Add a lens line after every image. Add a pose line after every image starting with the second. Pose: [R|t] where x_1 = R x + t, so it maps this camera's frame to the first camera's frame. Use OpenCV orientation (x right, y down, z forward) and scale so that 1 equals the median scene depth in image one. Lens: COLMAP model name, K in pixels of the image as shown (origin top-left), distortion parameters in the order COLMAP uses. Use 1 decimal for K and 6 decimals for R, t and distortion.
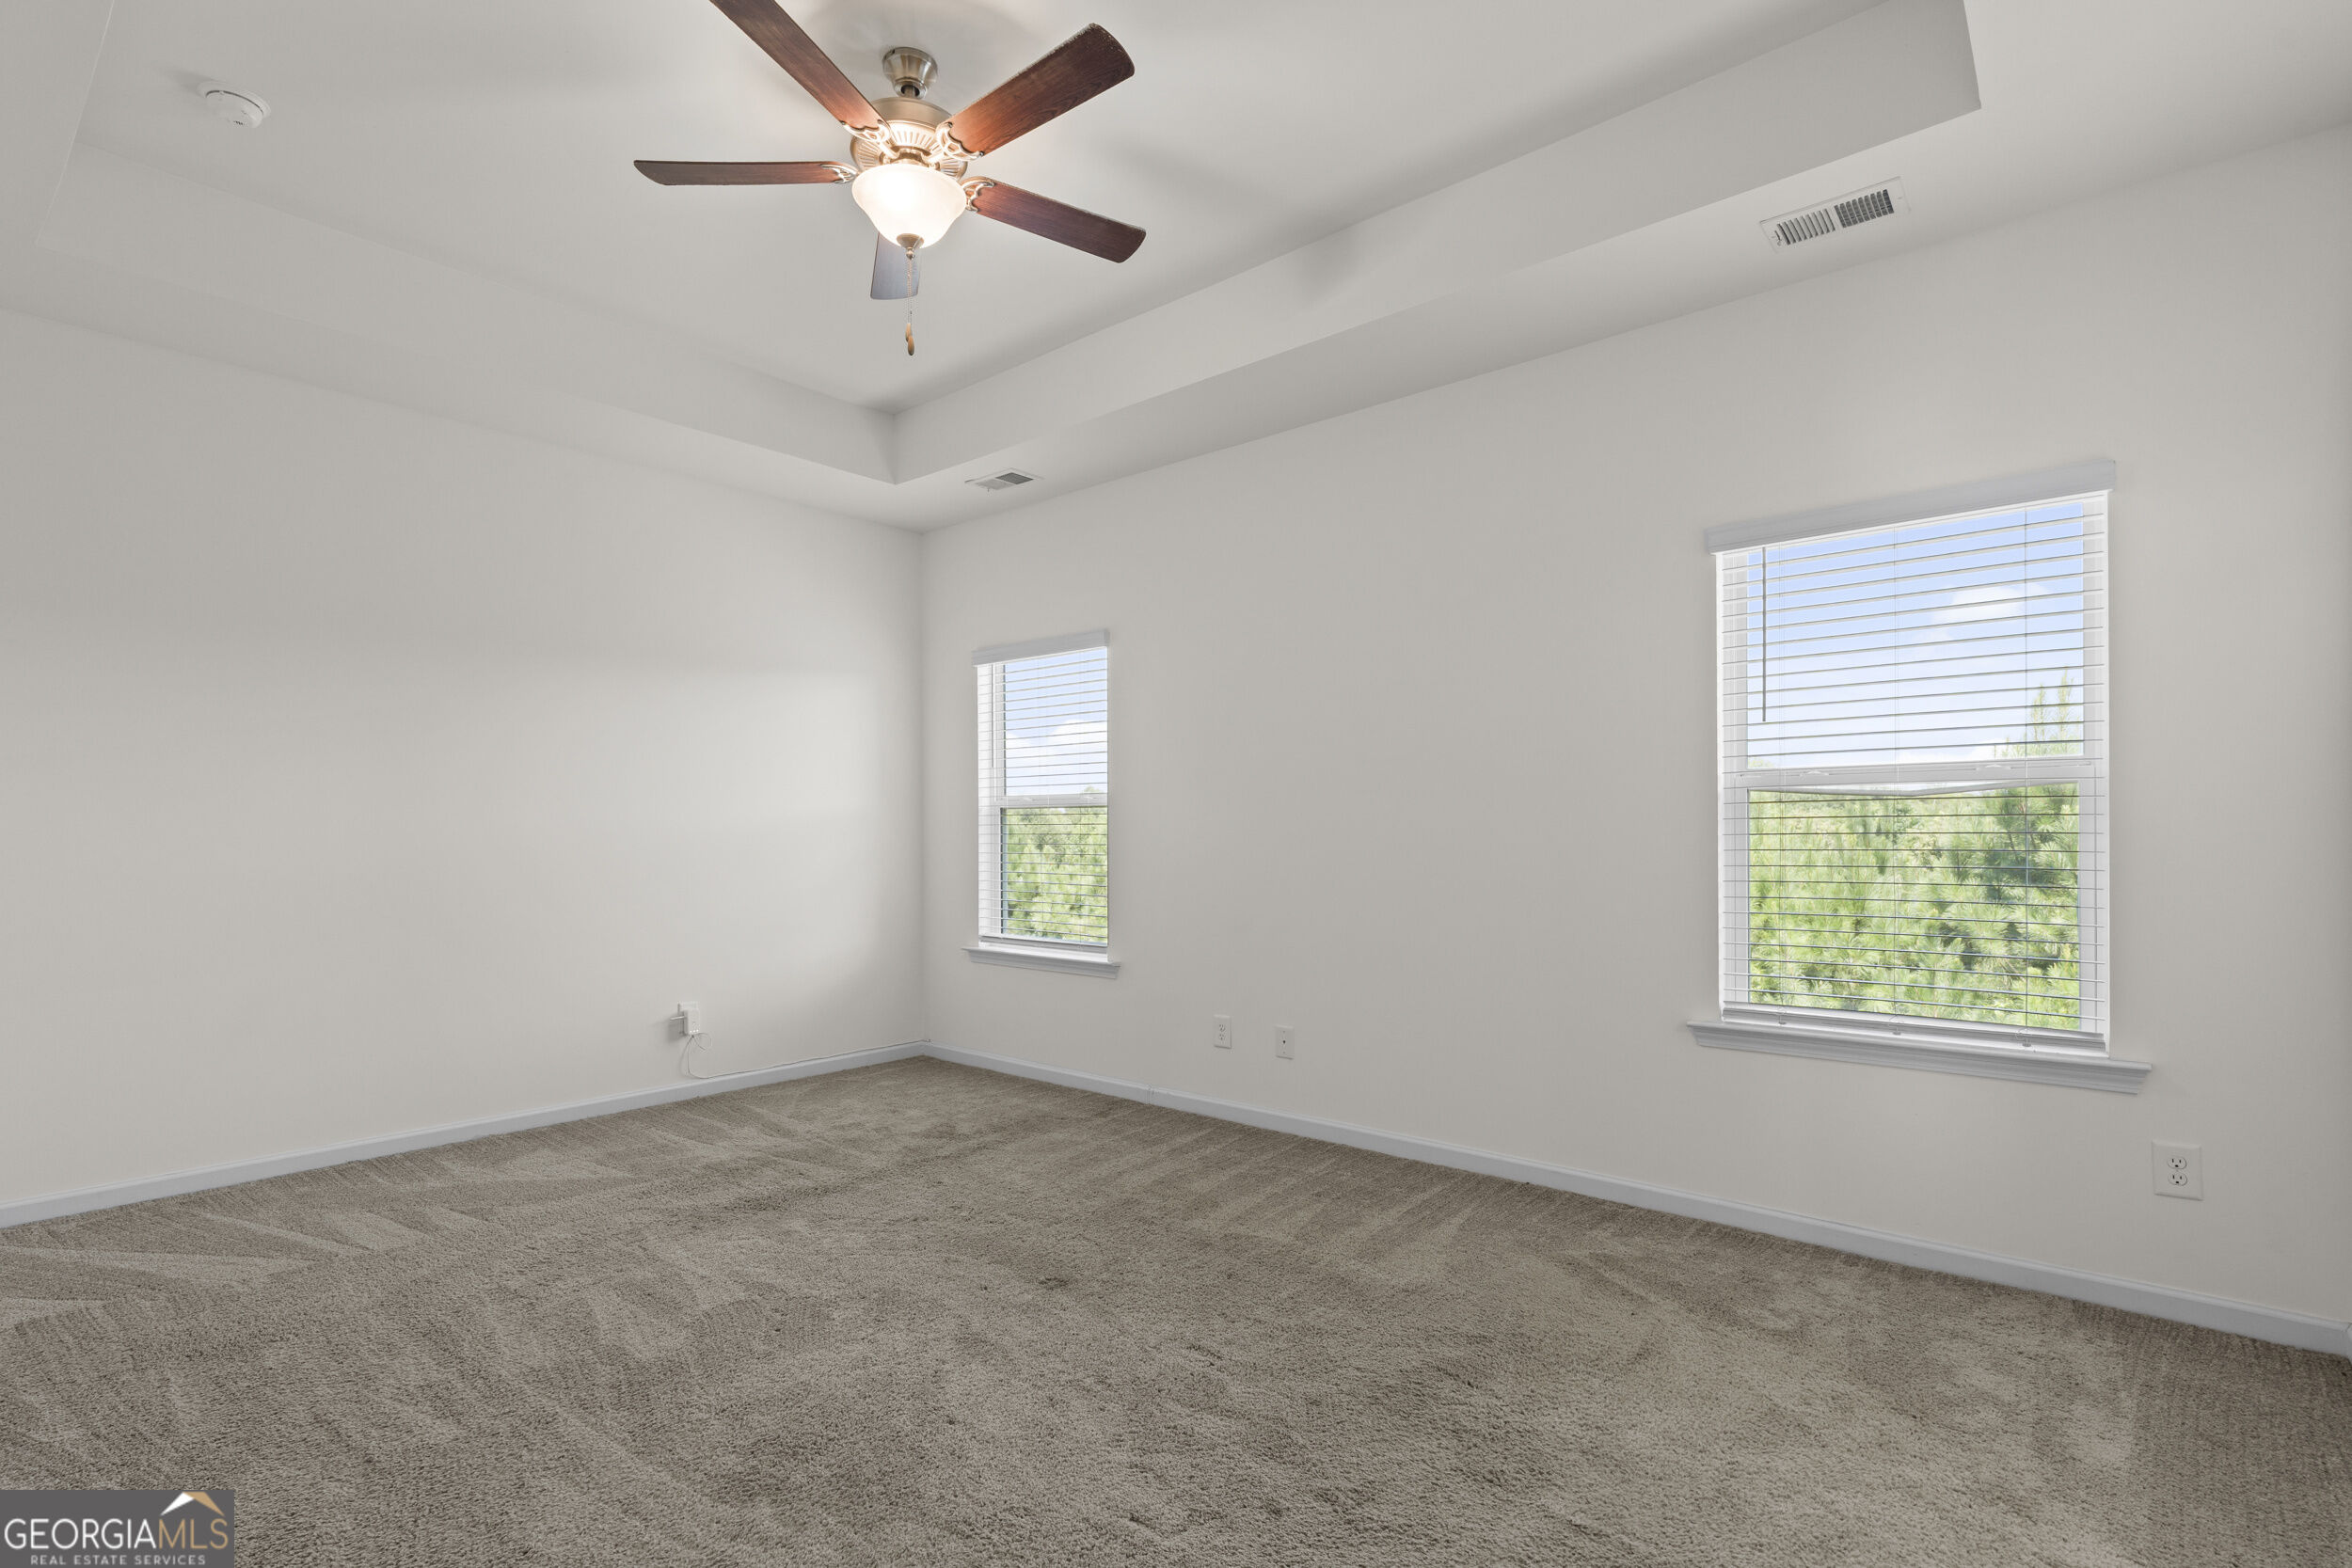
lens RADIAL K [[1106.5, 0, 1167.8], [0, 1106.5, 836.9], [0, 0, 1]] dist [-0.000949, 0.000473]
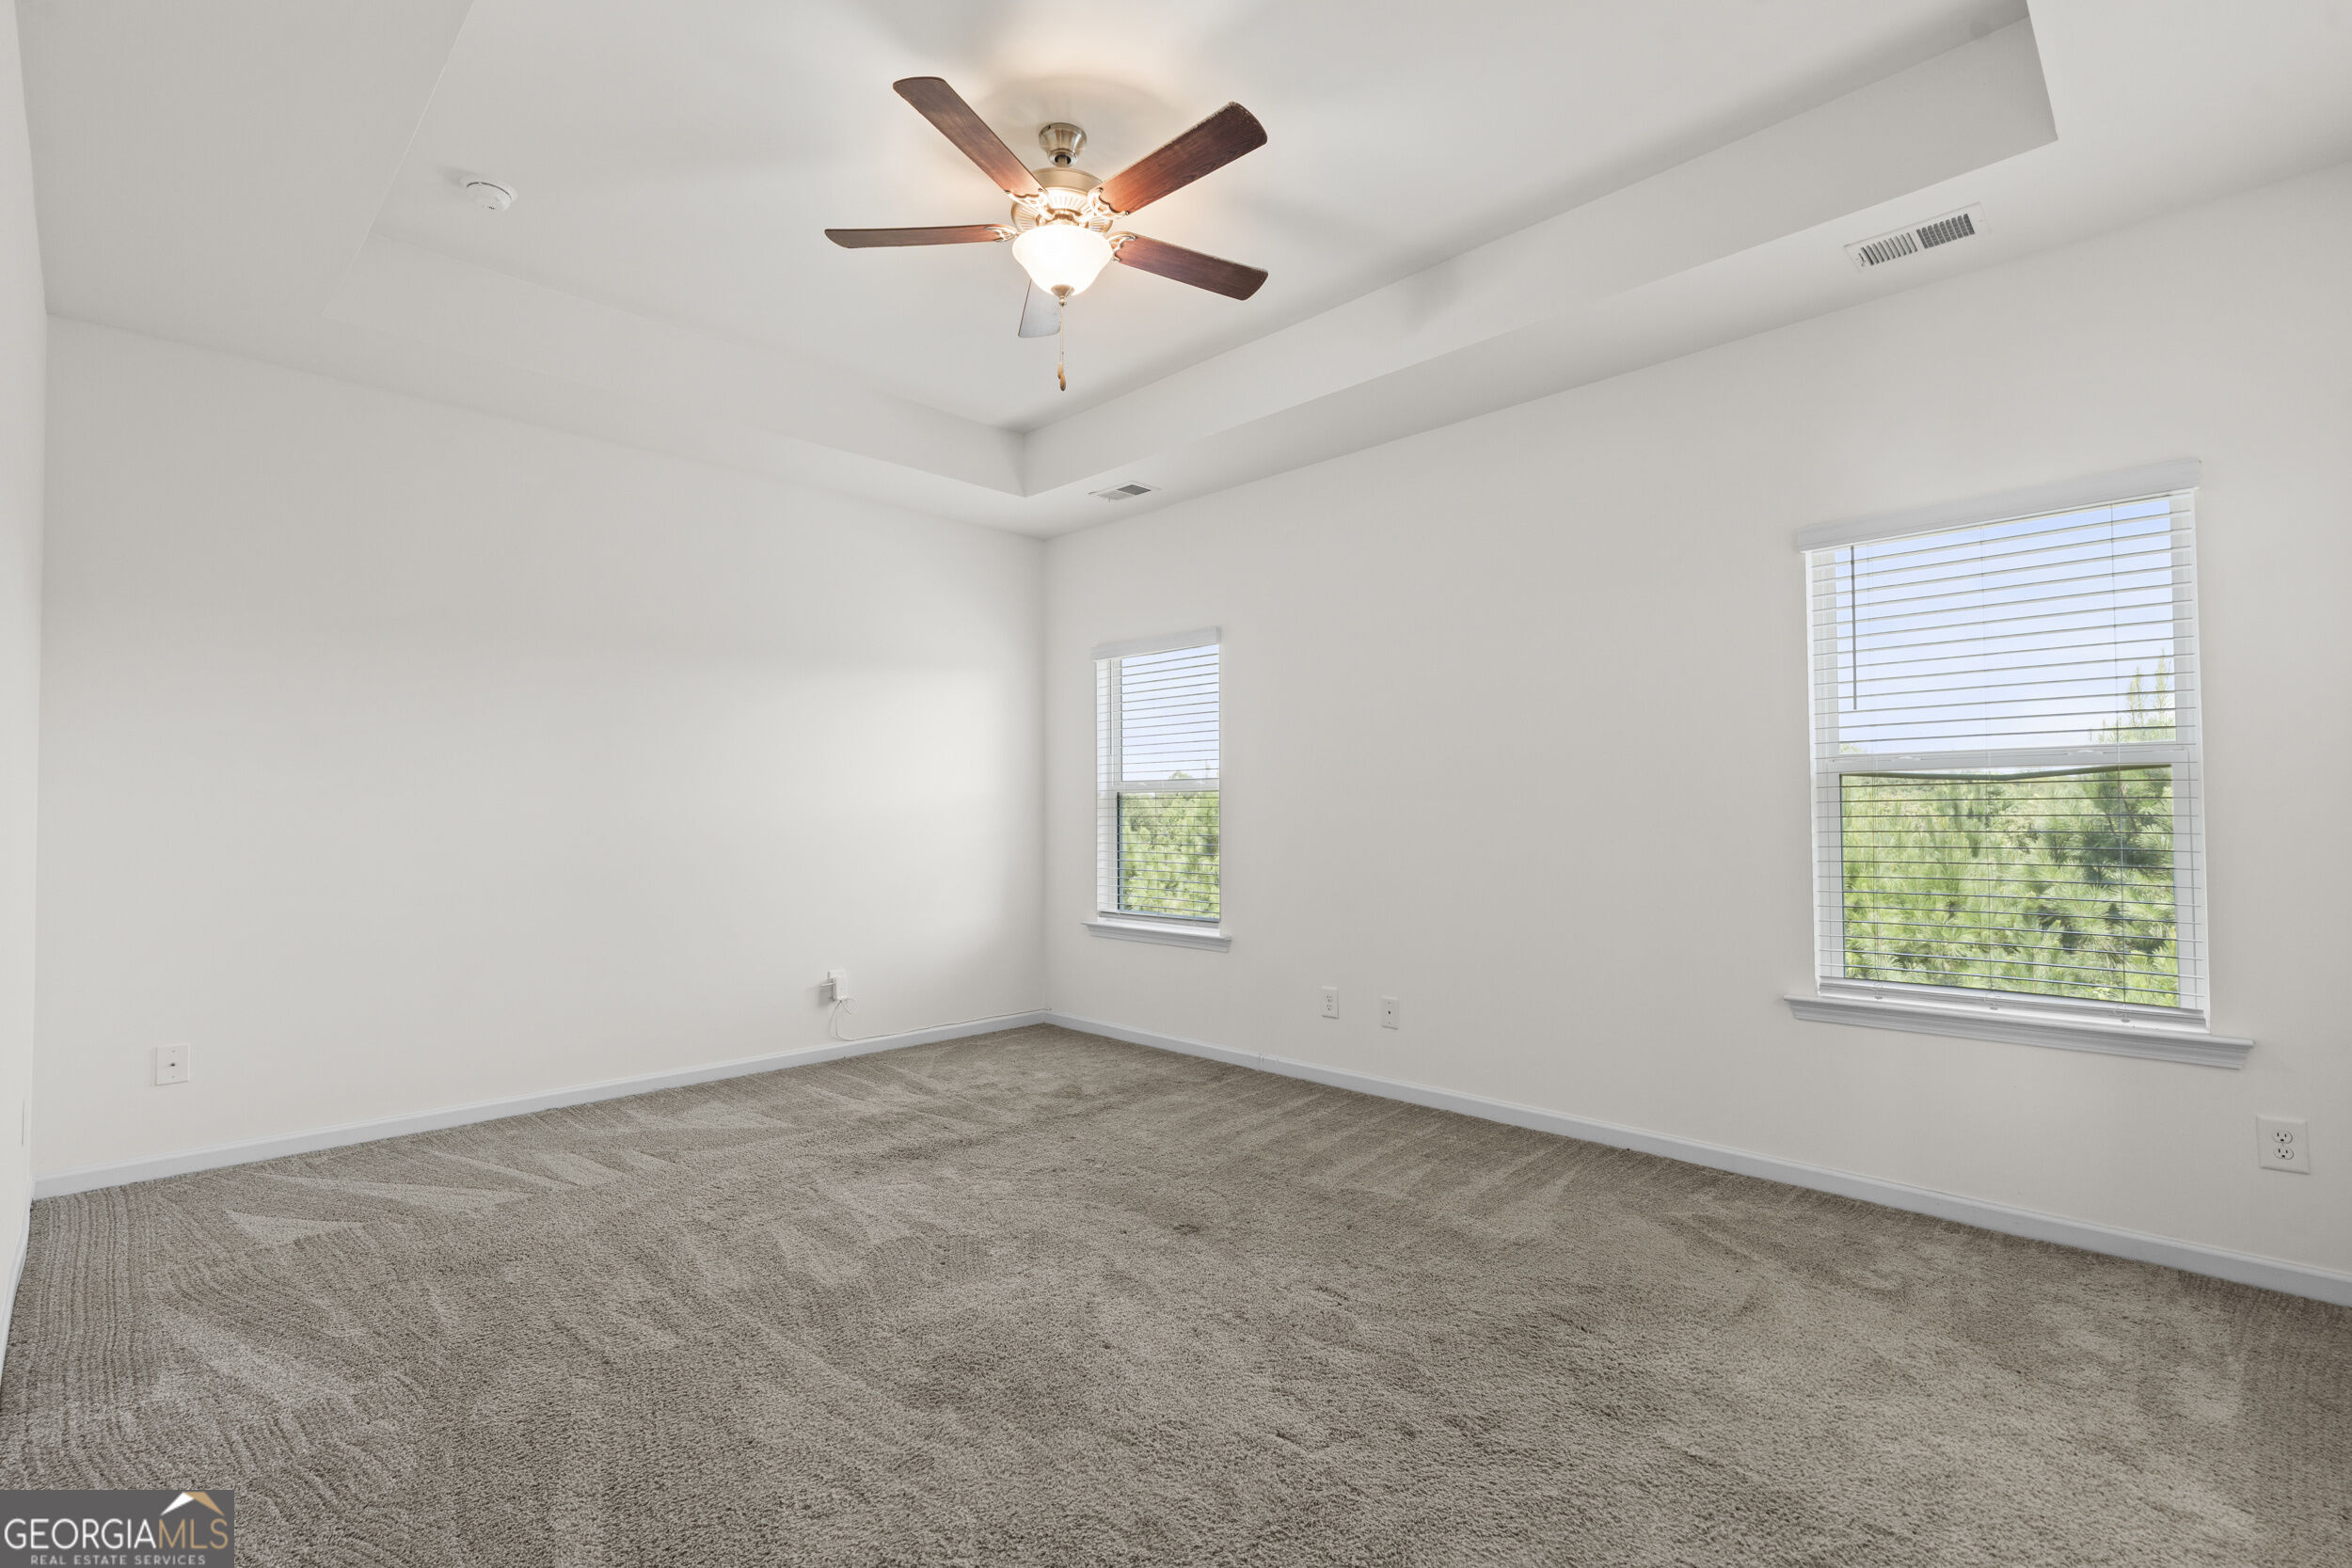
lens RADIAL K [[1067.1, 0, 1182.0], [0, 1067.1, 789.6], [0, 0, 1]] dist [-0.001711, 0.001162]
pose [[0.997807, -0.001531, -0.066180, -0.040050], [-0.000310, 0.999613, -0.027811, 0.000226], [0.066197, 0.027770, 0.997420, -0.062930]]
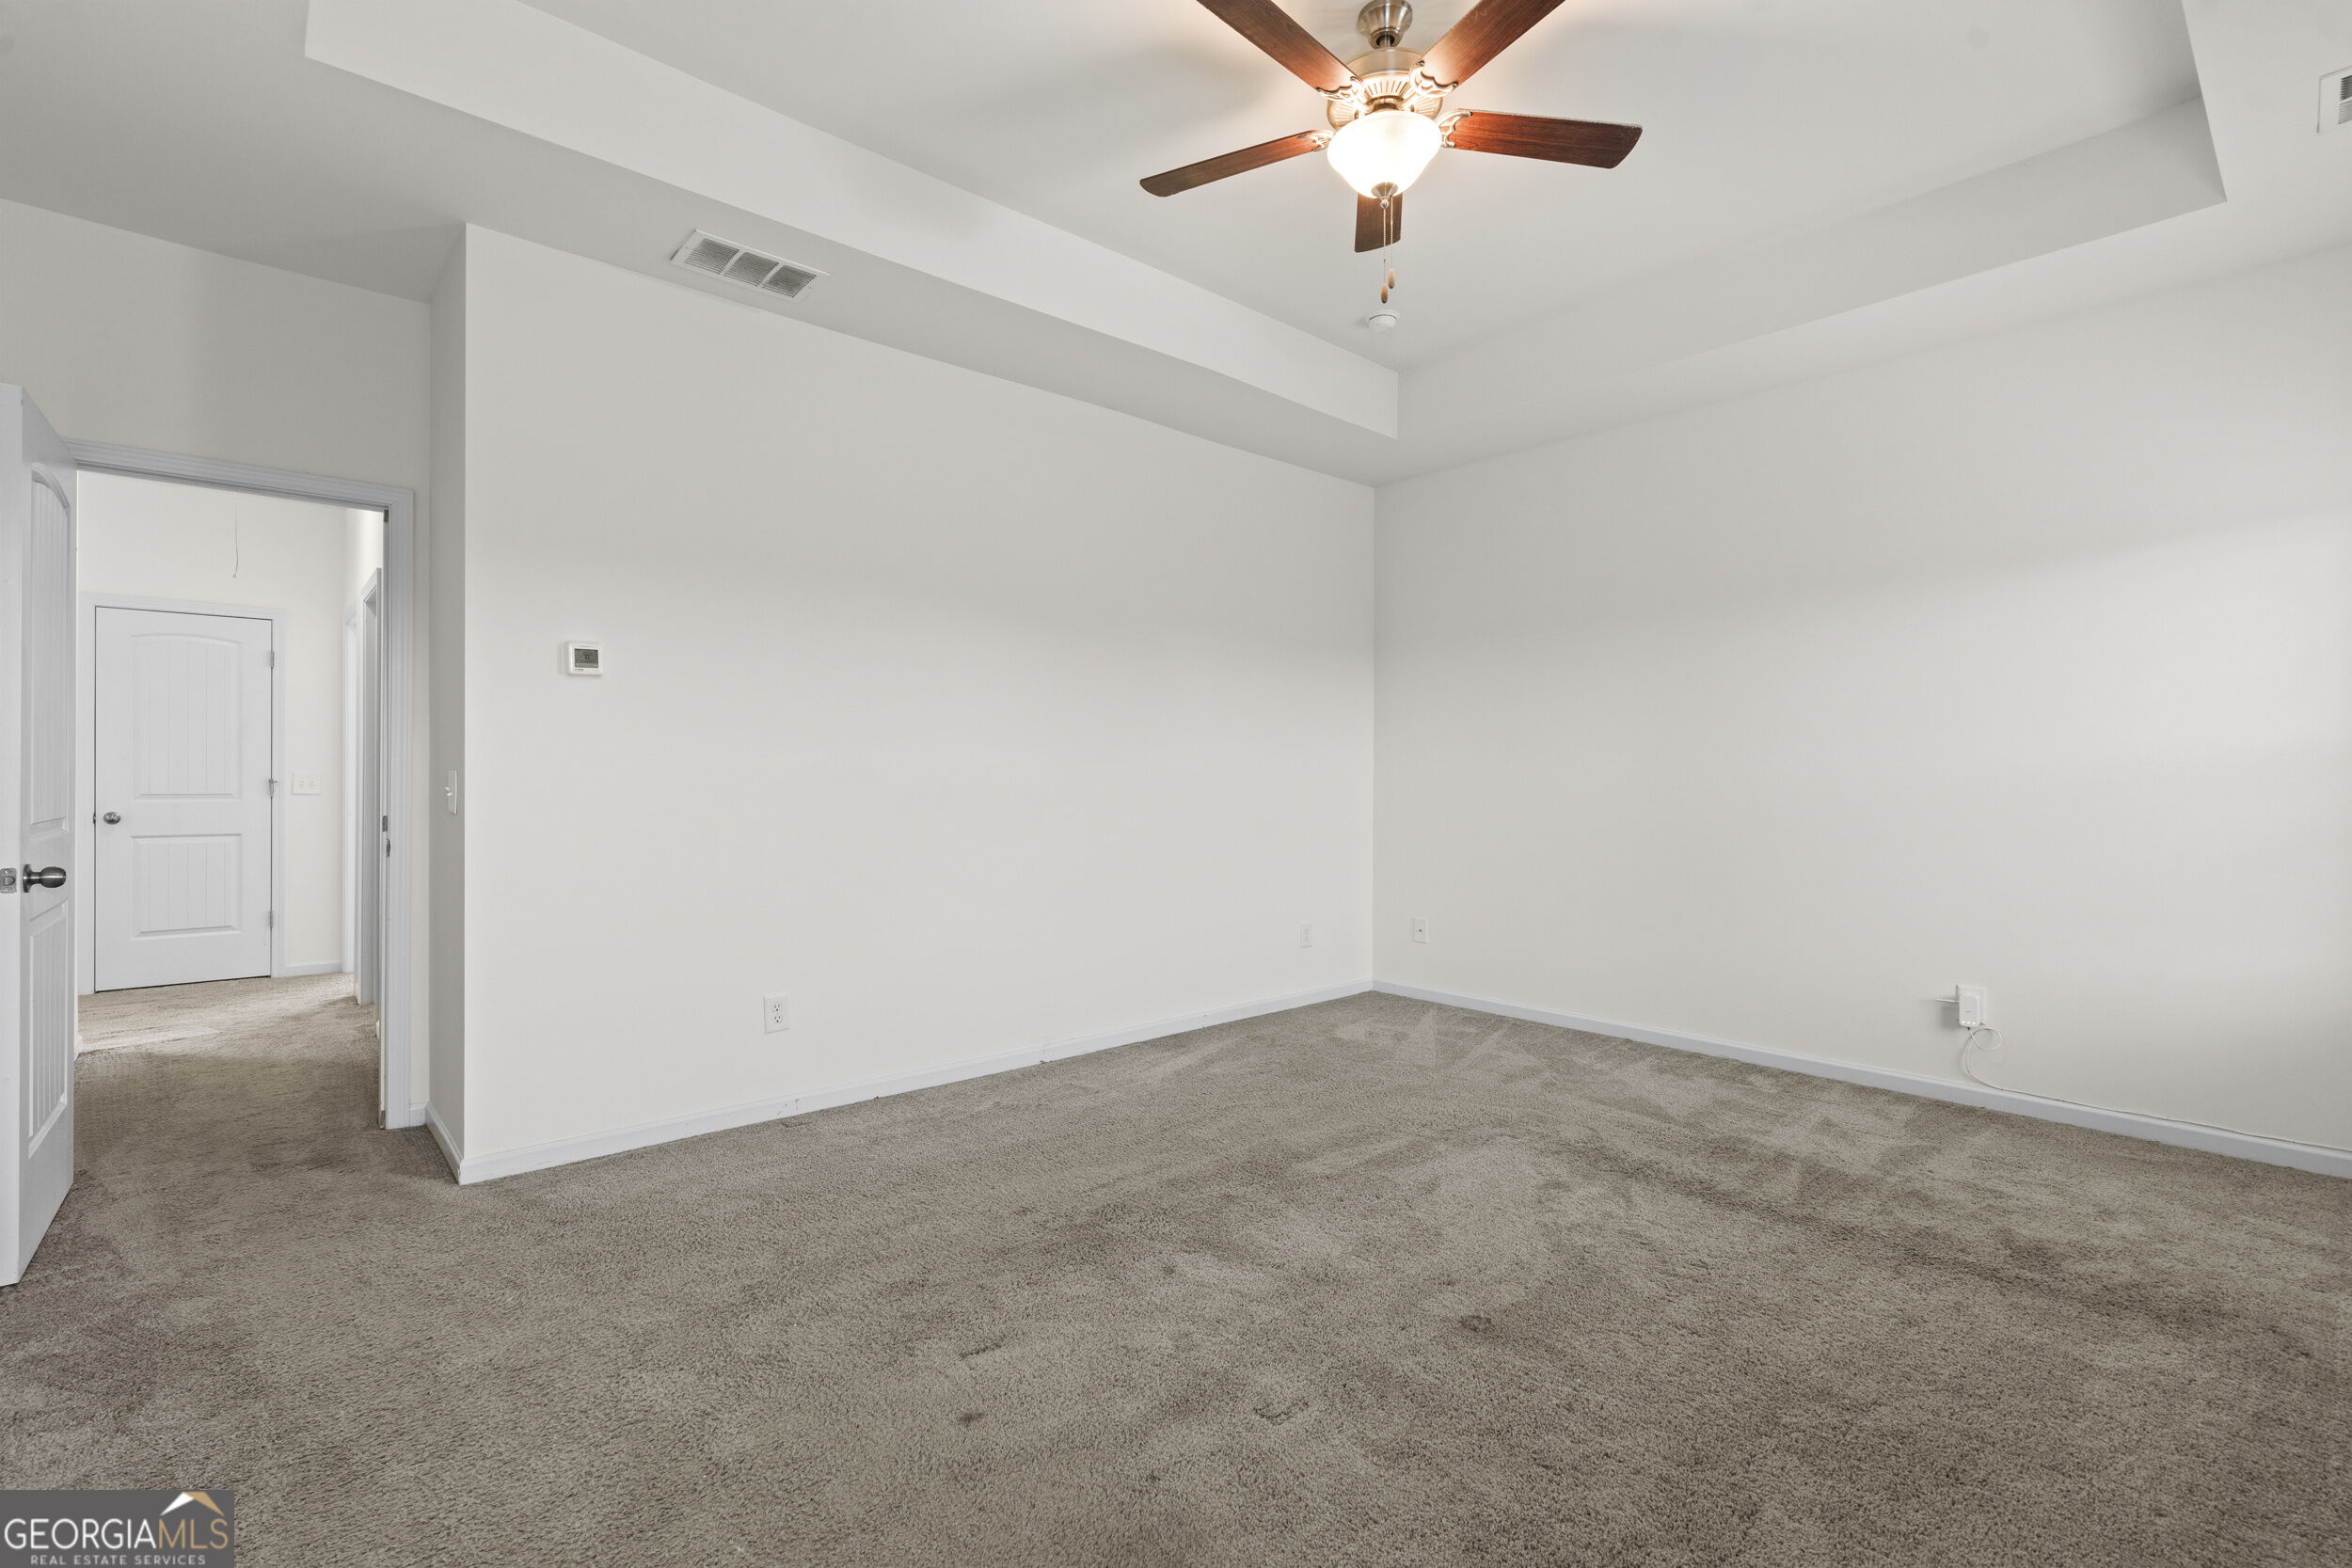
lens RADIAL K [[1079.8, 0, 1161.7], [0, 1079.8, 785.6], [0, 0, 1]] dist [-0.002535, 0.000150]
pose [[-0.159926, 0.005916, -0.987111, 0.764363], [-0.007420, 0.999947, 0.007195, 0.004246], [0.987101, 0.008475, -0.159874, 0.957023]]
